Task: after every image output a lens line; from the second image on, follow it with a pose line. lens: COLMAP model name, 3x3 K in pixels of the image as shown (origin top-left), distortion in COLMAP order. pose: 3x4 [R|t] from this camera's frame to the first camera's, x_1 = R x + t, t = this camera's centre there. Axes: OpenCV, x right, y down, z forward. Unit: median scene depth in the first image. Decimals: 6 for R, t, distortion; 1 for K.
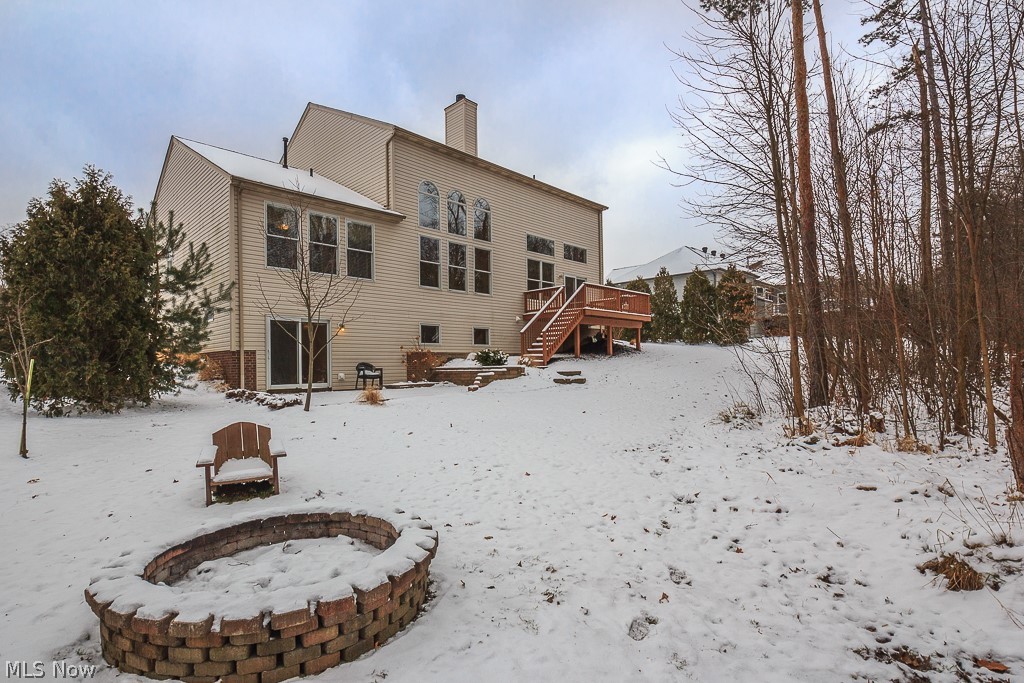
lens RADIAL K [[505.1, 0, 510.4], [0, 505.1, 364.9], [0, 0, 1]] dist [-0.001714, -0.000543]
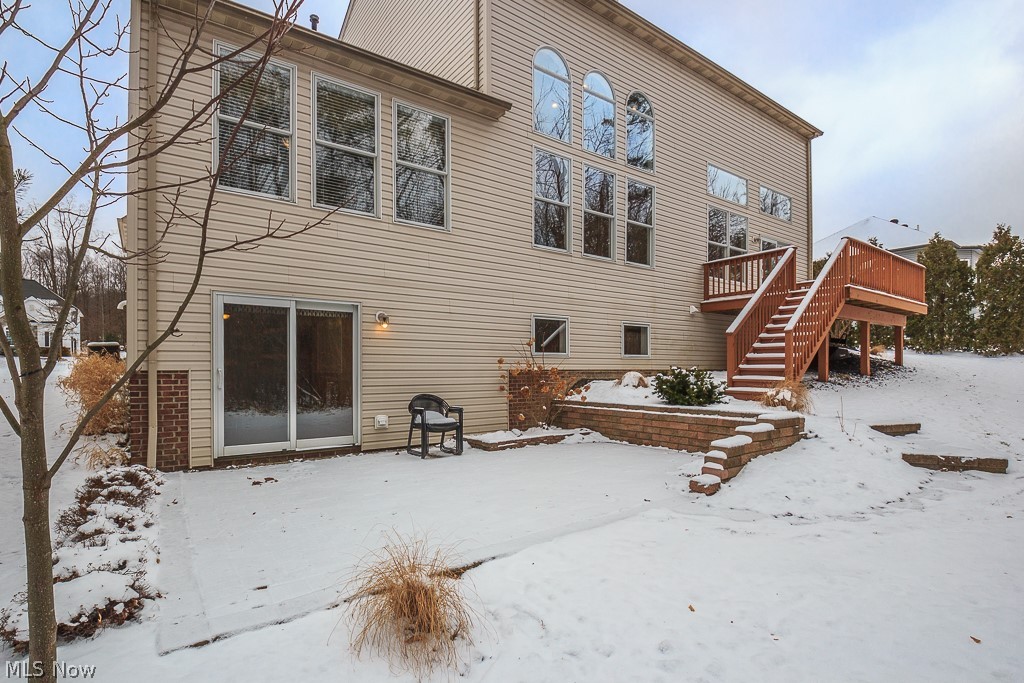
lens RADIAL K [[505.1, 0, 510.4], [0, 505.1, 364.9], [0, 0, 1]] dist [-0.001714, -0.000543]
pose [[0.987882, 0.010566, -0.154848, -0.123912], [-0.011381, 0.999926, -0.004378, -0.028815], [0.154791, 0.006087, 0.987929, 0.489761]]
